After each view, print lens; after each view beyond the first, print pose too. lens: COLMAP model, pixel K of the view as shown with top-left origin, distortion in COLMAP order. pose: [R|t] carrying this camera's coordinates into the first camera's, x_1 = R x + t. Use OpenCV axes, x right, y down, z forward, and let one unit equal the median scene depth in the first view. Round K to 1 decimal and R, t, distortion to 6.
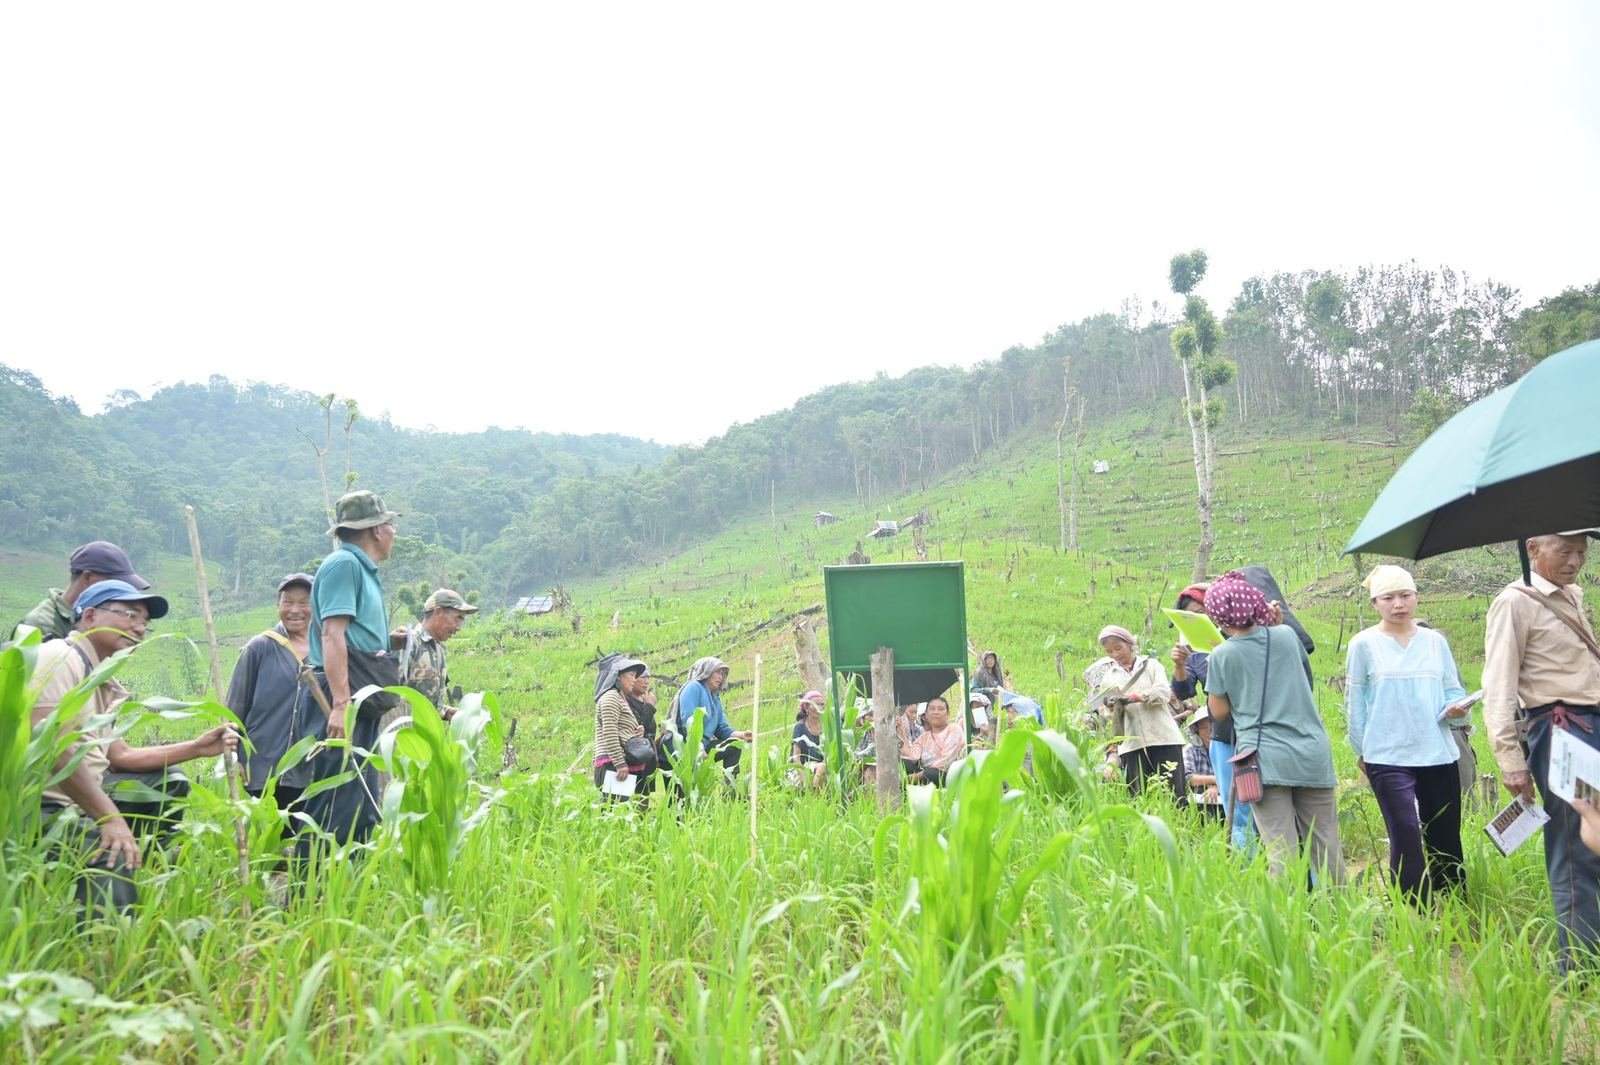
lens RADIAL K [[1067.9, 0, 795.5], [0, 1067.9, 525.5], [0, 0, 1]] dist [-0.006072, 0.004217]
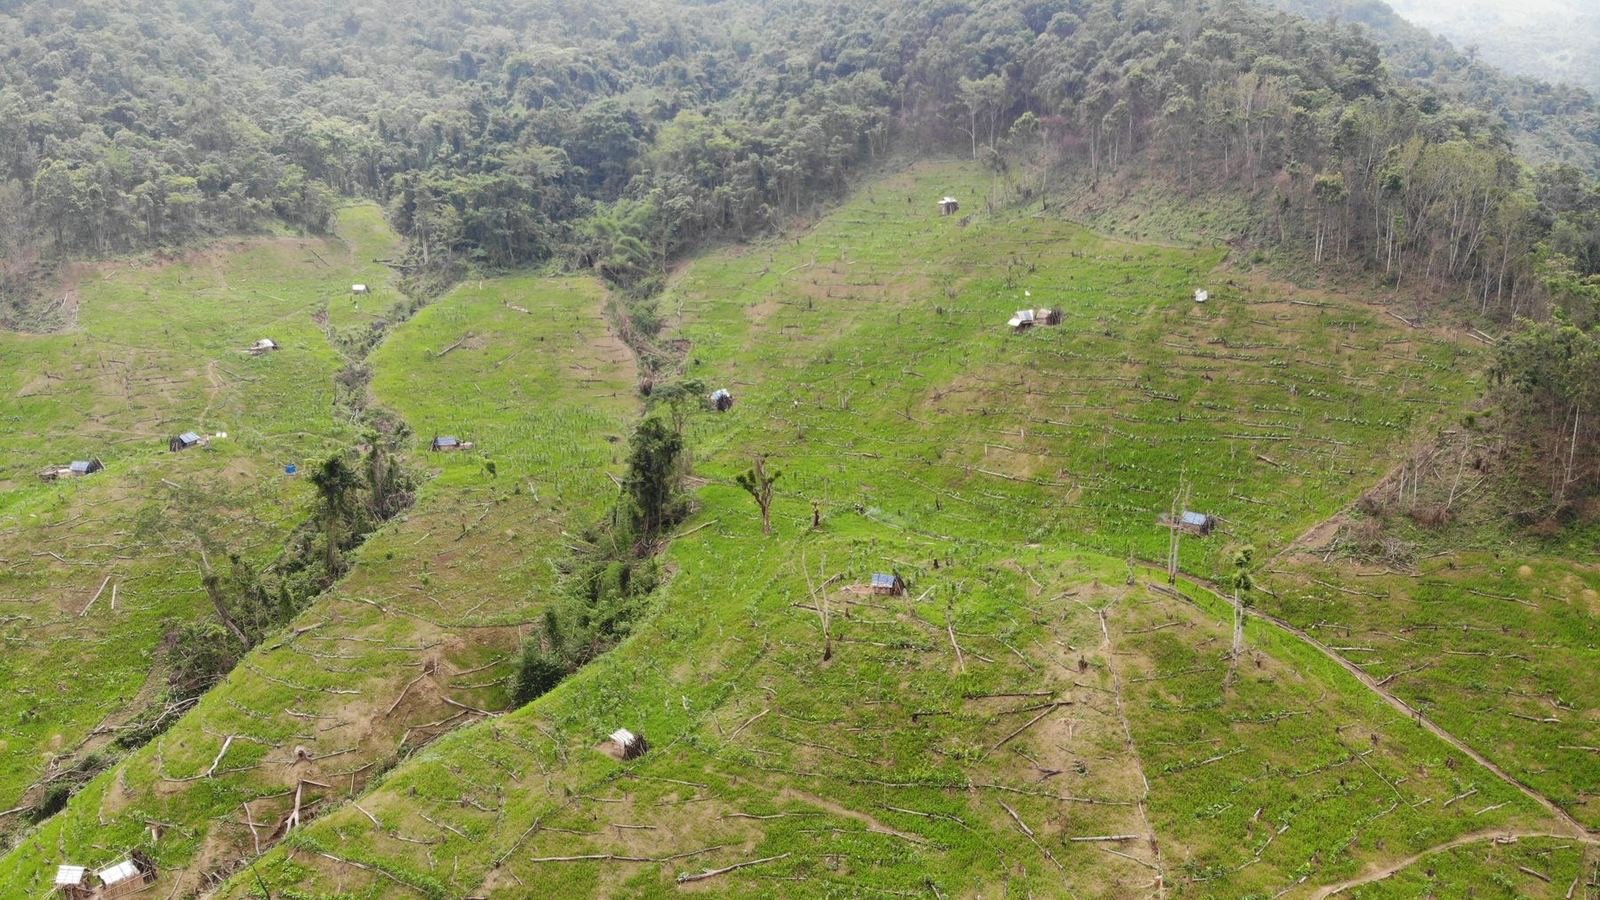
lens RADIAL K [[1179.7, 0, 800.0], [0, 1179.7, 450.0], [0, 0, 1]] dist [0.059641, -0.206104]
pose [[0.999693, -0.007782, -0.023509, -0.170915], [0.017184, 0.901569, 0.432295, -0.523745], [0.017831, -0.432566, 0.901426, -0.393197]]
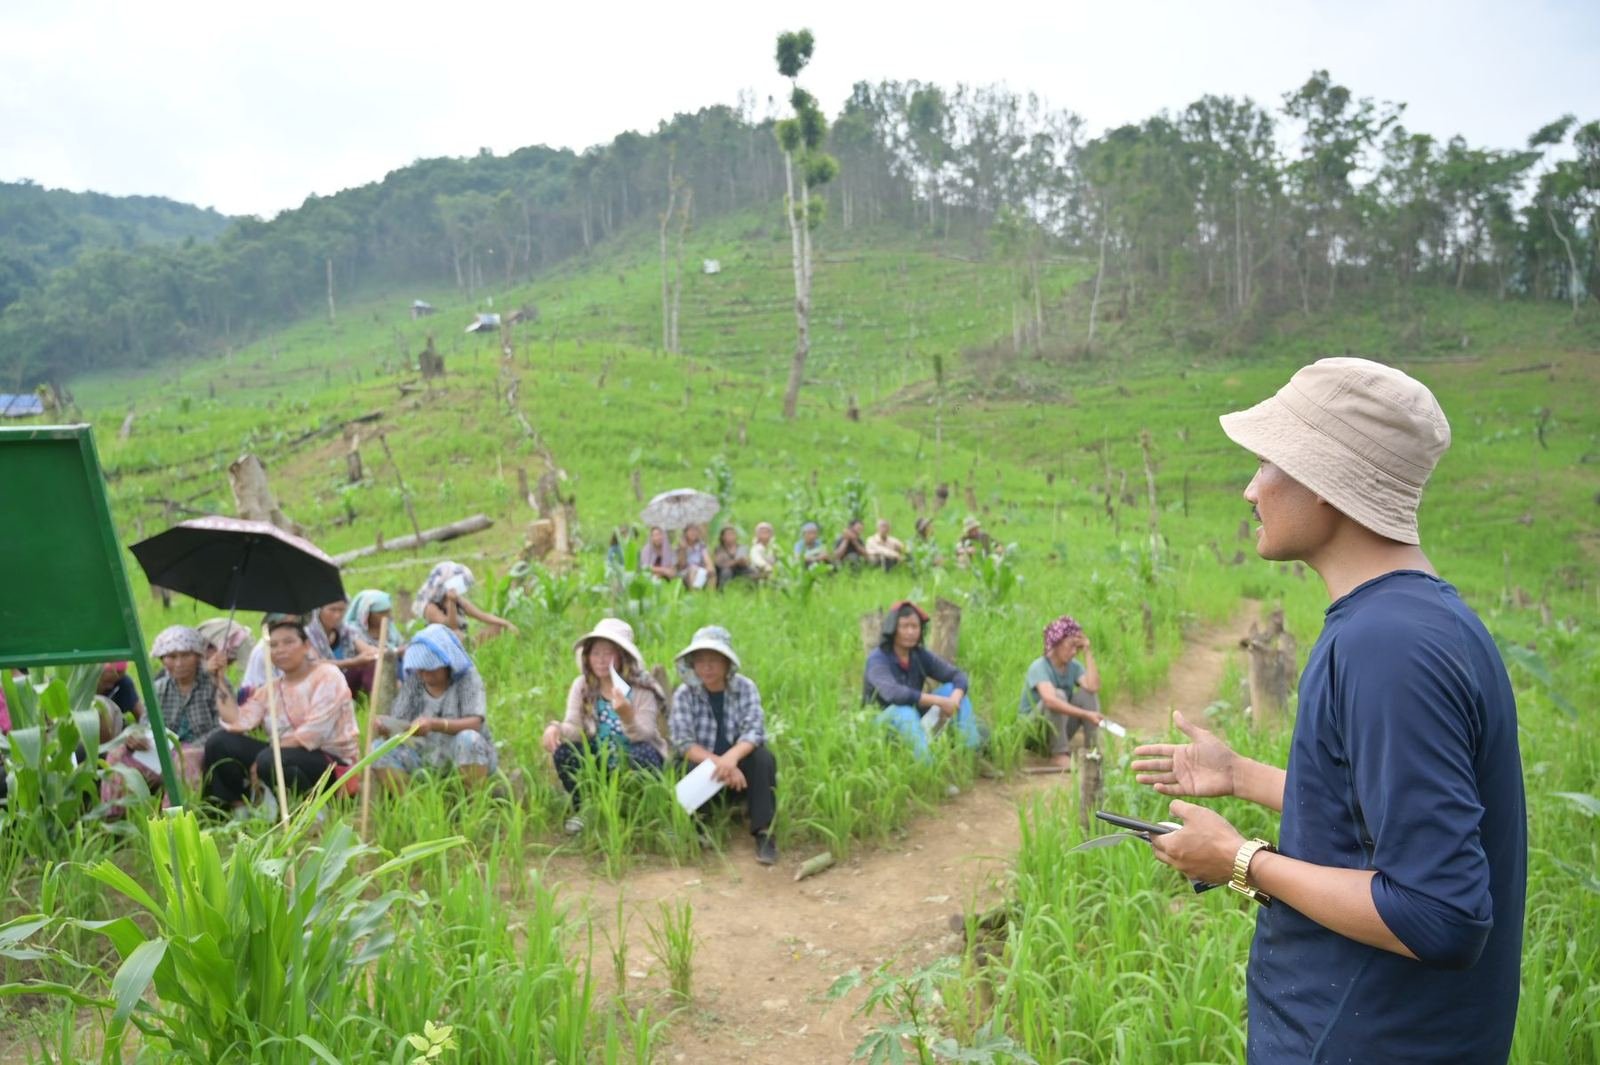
lens RADIAL K [[1067.9, 0, 795.5], [0, 1067.9, 525.5], [0, 0, 1]] dist [-0.006072, 0.004217]
pose [[0.938539, -0.030049, 0.343863, 0.013334], [-0.034596, 0.982998, 0.180326, -0.000656], [-0.343436, -0.181140, 0.921542, 0.024930]]
